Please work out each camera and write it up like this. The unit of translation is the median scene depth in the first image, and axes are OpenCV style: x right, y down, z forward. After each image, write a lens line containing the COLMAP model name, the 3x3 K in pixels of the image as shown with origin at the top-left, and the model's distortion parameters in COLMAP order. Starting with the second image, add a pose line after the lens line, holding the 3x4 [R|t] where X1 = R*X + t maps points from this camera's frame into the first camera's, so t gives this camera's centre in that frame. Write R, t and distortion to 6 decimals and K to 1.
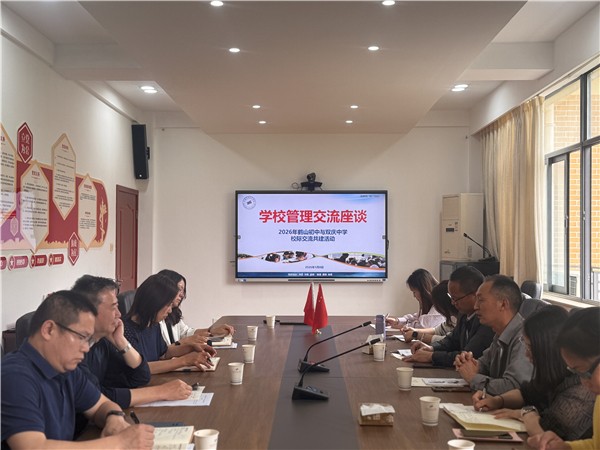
lens RADIAL K [[689.2, 0, 300.0], [0, 689.2, 225.0], [0, 0, 1]] dist [0.168225, -0.437944]
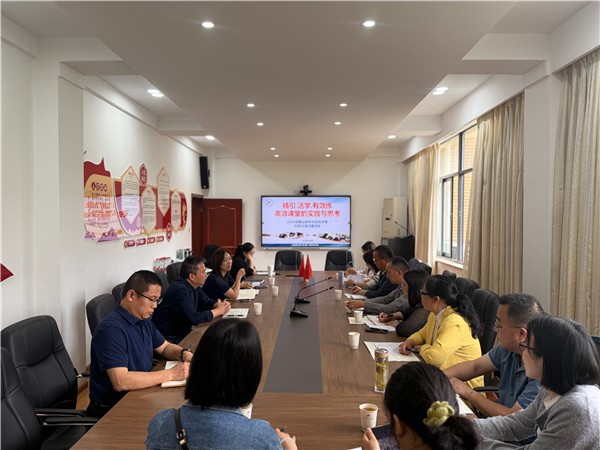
lens RADIAL K [[450.0, 0, 300.0], [0, 450.0, 225.0], [0, 0, 1]] dist [0.071718, 0.000114]
pose [[0.999981, -0.001112, -0.006058, 0.010354], [0.001358, 0.999169, 0.040734, -0.027072], [0.006007, -0.040742, 0.999152, -0.119039]]
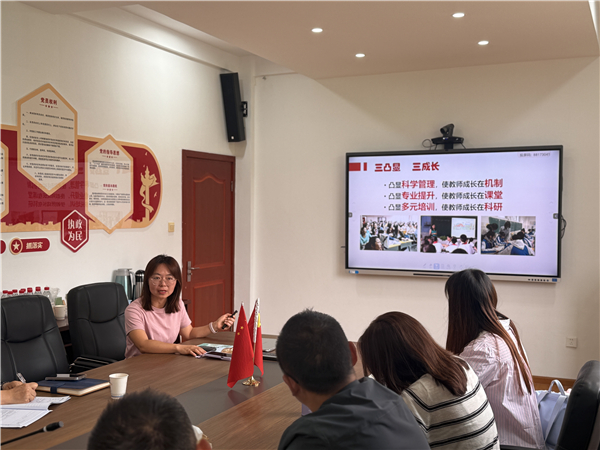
lens RADIAL K [[733.9, 0, 300.0], [0, 733.9, 225.0], [0, 0, 1]] dist [0.260340, -0.666031]
pose [[0.916952, 0.010942, -0.398847, 0.220201], [0.005705, 0.999162, 0.040526, -0.005141], [0.398956, -0.039436, 0.916122, 0.292180]]
